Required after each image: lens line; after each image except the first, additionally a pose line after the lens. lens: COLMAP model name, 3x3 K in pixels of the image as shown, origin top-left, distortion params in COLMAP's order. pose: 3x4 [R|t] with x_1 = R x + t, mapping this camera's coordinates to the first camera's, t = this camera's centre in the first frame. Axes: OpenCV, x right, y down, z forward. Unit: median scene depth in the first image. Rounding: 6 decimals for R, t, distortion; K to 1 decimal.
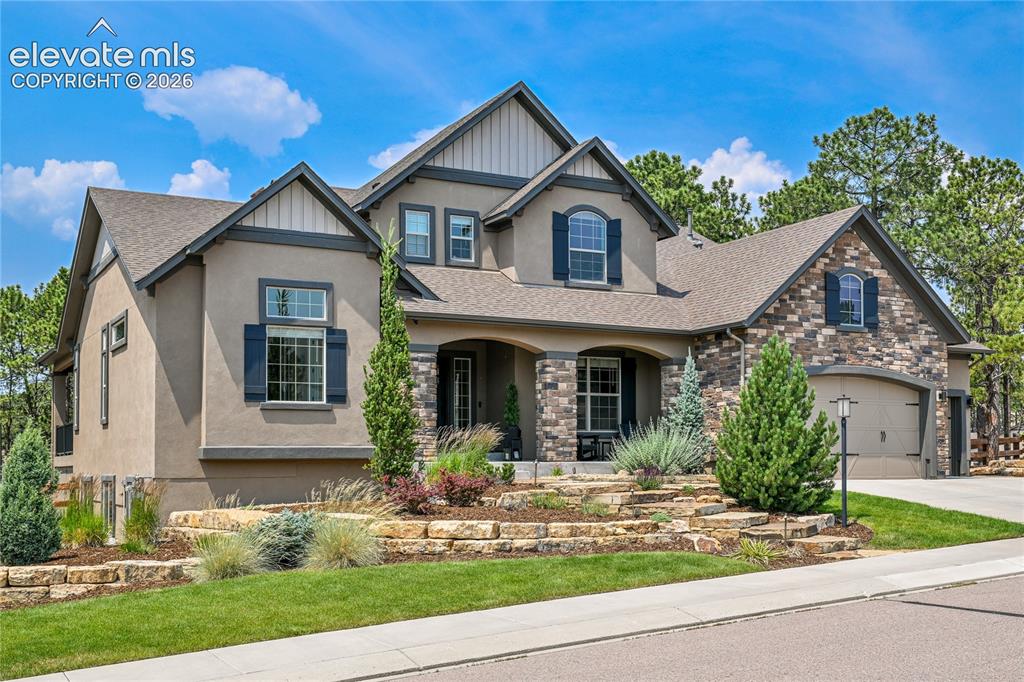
lens RADIAL K [[1075.9, 0, 512.0], [0, 1075.9, 341.0], [0, 0, 1]] dist [0.001047, -0.002329]
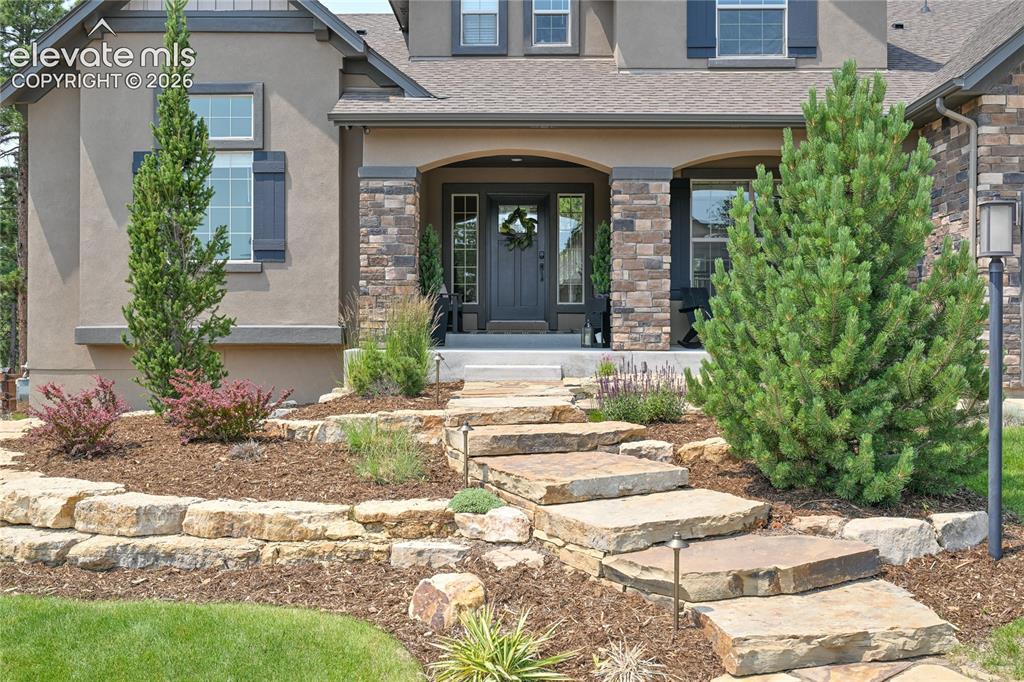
lens RADIAL K [[1010.4, 0, 511.8], [0, 1010.4, 290.1], [0, 0, 1]] dist [-0.001290, -0.015324]
pose [[0.885170, -0.013017, -0.465085, 0.251404], [0.046859, 0.997020, 0.061278, 0.041720], [0.462902, -0.076035, 0.883143, 0.485339]]
